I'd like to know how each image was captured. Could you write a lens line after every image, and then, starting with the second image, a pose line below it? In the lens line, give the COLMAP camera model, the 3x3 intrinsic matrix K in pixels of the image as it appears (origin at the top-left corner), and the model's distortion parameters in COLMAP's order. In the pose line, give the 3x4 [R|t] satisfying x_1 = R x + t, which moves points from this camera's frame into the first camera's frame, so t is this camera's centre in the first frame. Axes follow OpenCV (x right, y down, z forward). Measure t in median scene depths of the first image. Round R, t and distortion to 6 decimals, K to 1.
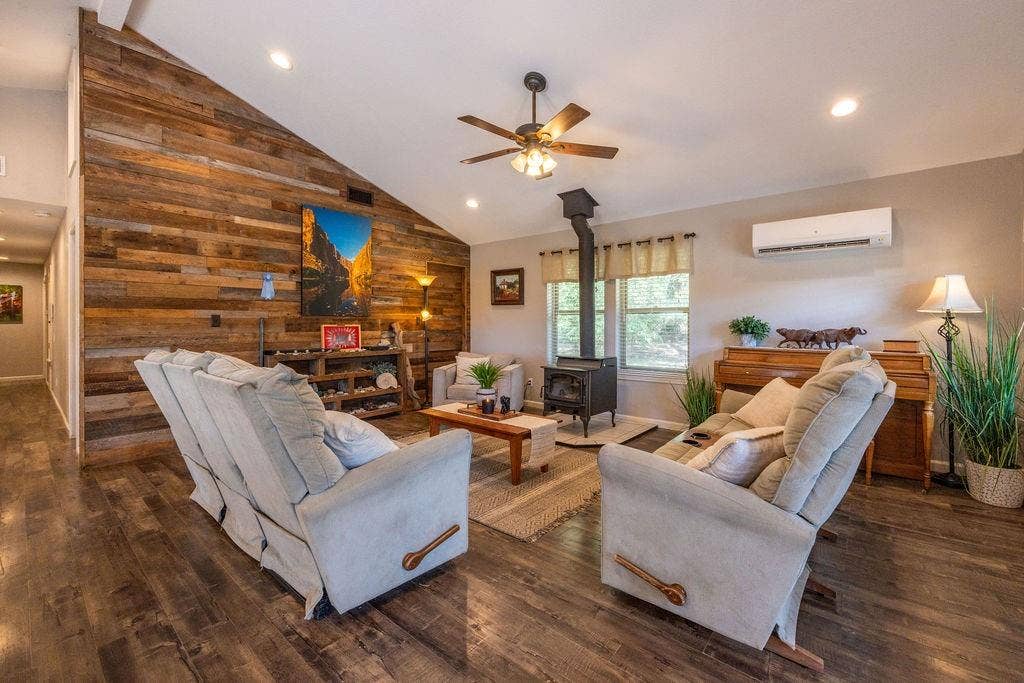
lens RADIAL K [[418.0, 0, 530.0], [0, 418.0, 325.5], [0, 0, 1]] dist [-0.000514, -0.000035]
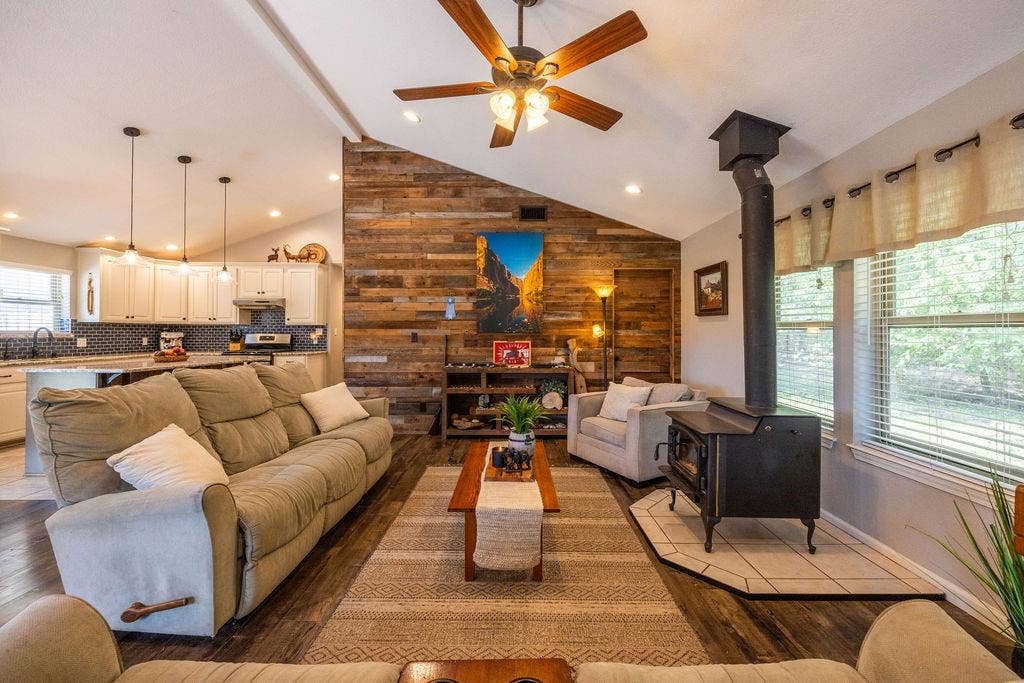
lens RADIAL K [[397.8, 0, 511.8], [0, 397.8, 331.9], [0, 0, 1]] dist [-0.000705, 0.000079]
pose [[0.626913, -0.000016, -0.779090, 0.318136], [-0.006152, 0.999969, -0.004971, -0.019507], [0.779065, 0.007909, 0.626893, 0.377889]]
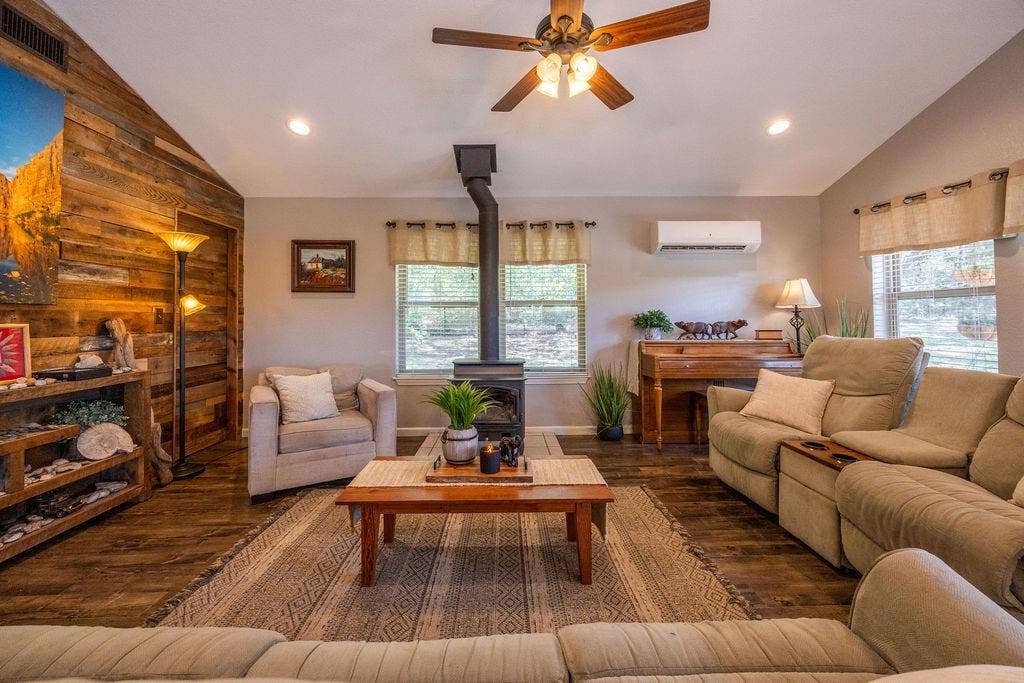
lens RADIAL K [[406.8, 0, 507.7], [0, 406.8, 309.6], [0, 0, 1]] dist [-0.001185, -0.000201]
pose [[0.770527, 0.009291, 0.637340, -0.299500], [0.009996, 0.999595, -0.026657, -0.000351], [-0.637329, 0.026911, 0.770122, 0.362726]]
